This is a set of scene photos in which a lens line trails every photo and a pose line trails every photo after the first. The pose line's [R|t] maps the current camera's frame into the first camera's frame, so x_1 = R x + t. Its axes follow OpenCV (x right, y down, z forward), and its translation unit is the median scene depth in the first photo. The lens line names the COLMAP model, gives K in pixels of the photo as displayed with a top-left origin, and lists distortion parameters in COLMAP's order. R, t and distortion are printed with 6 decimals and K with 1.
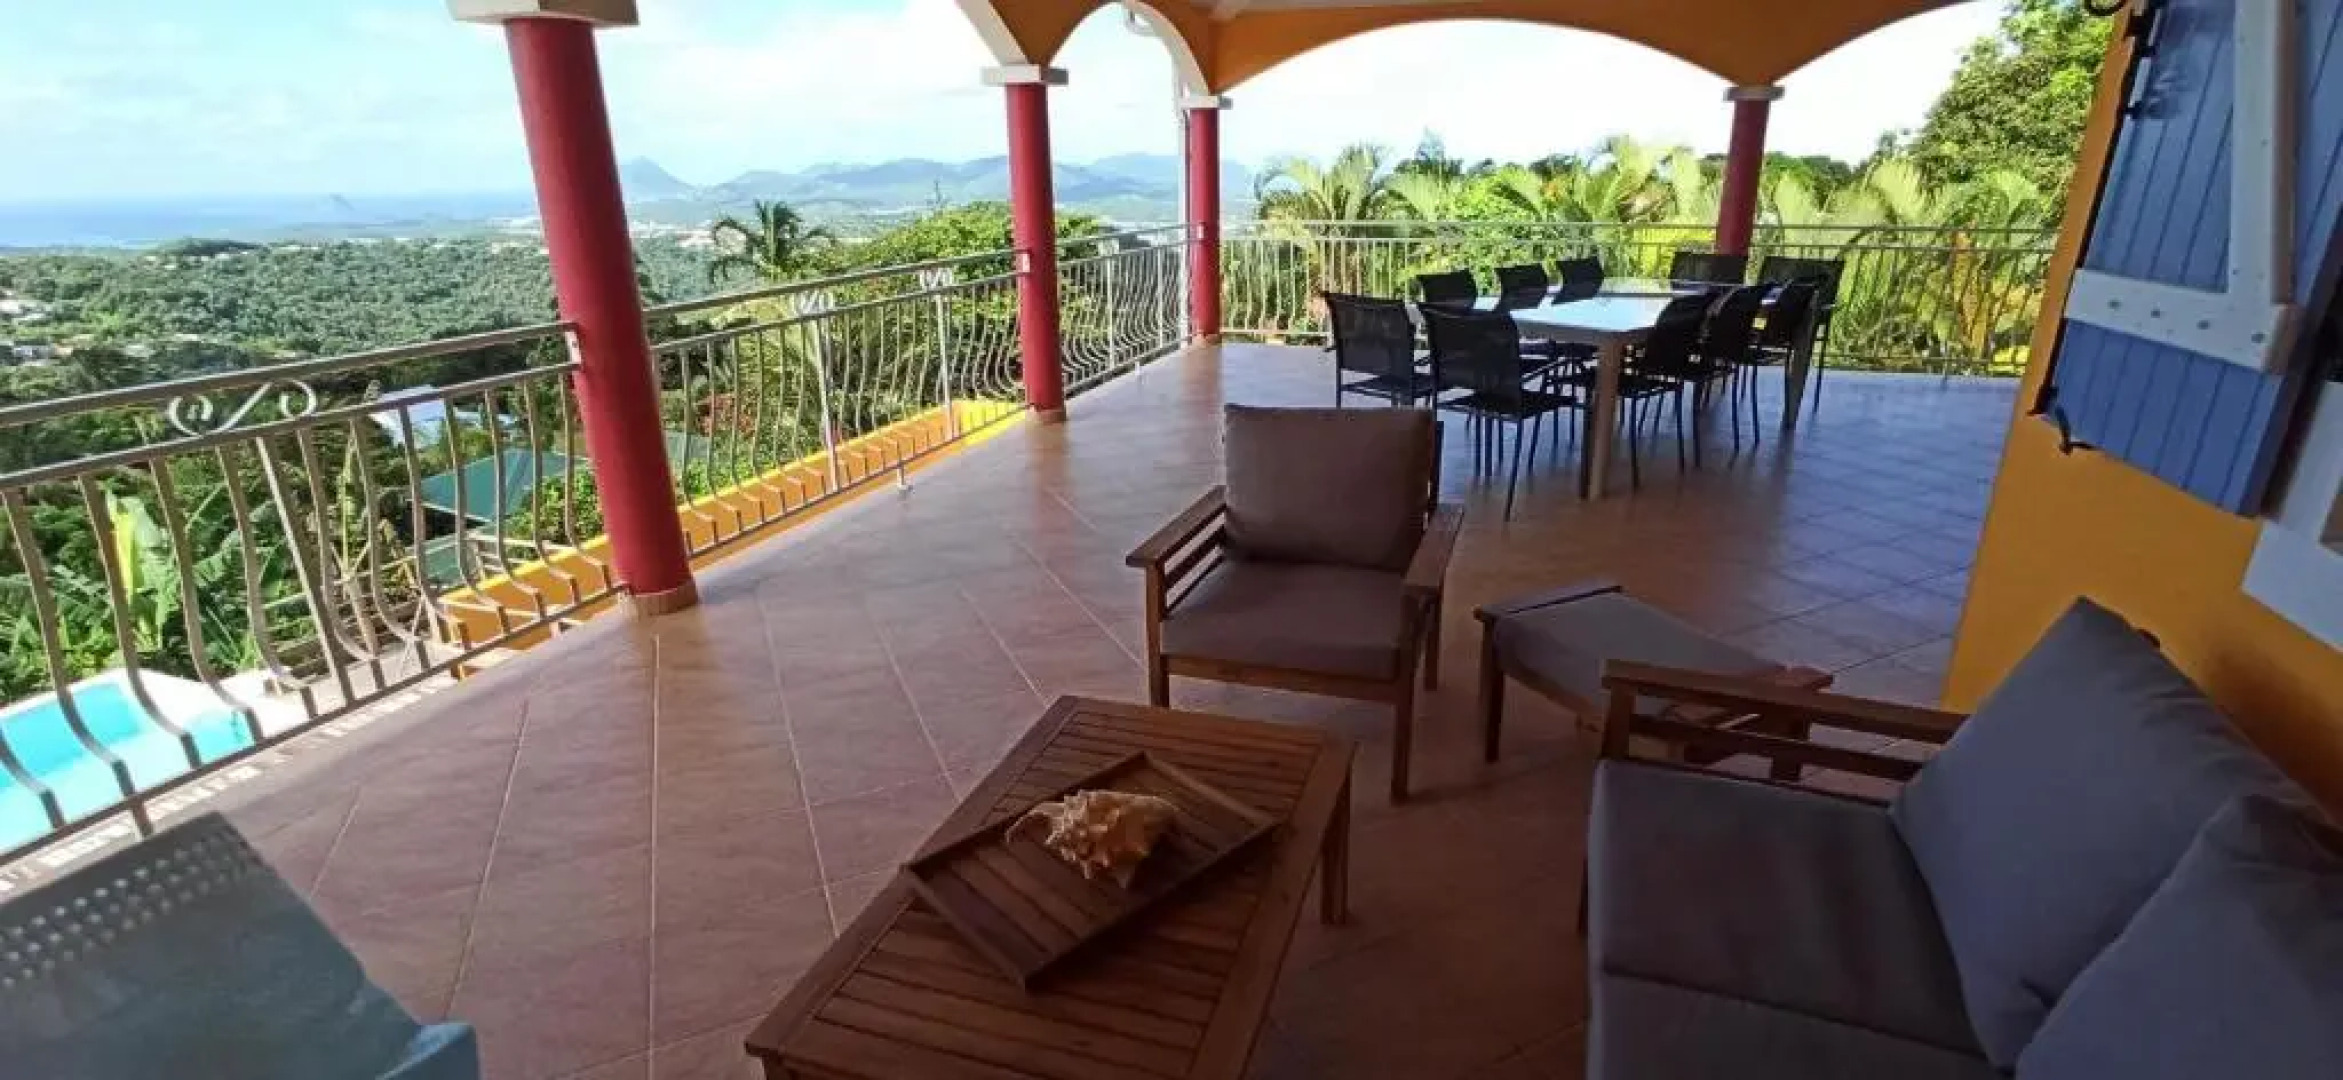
lens RADIAL K [[1077.0, 0, 1171.5], [0, 1077.0, 540.0], [0, 0, 1]] dist [-0.032080, 0.017874]
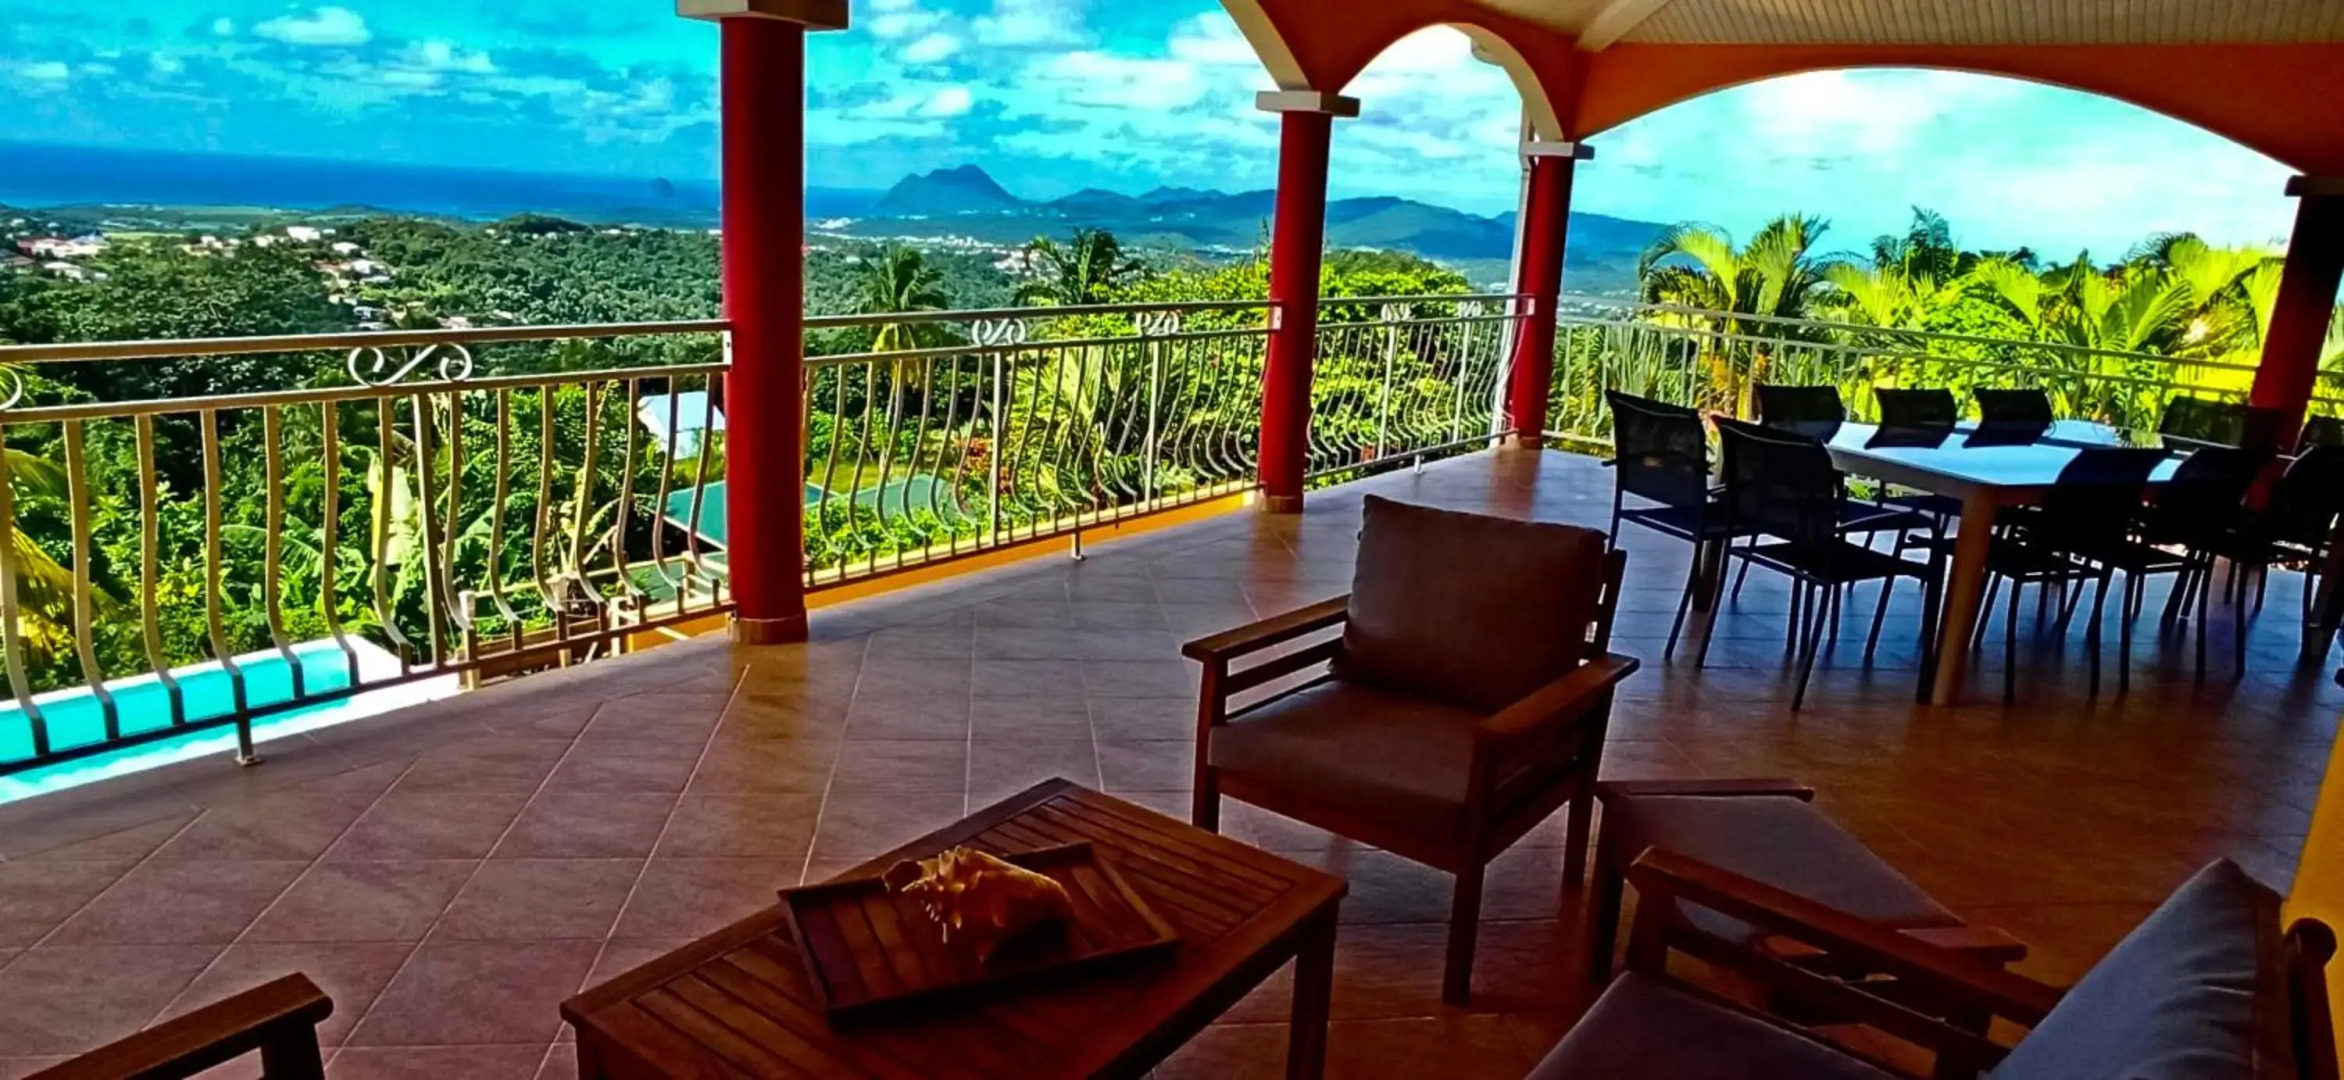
lens RADIAL K [[1399.9, 0, 1172.0], [0, 1399.9, 540.0], [0, 0, 1]] dist [-0.051281, 0.042552]
pose [[0.950458, 0.144009, -0.275482, 0.105614], [-0.171436, 0.982096, -0.078086, 0.009735], [0.259305, 0.121445, 0.958129, -0.038310]]
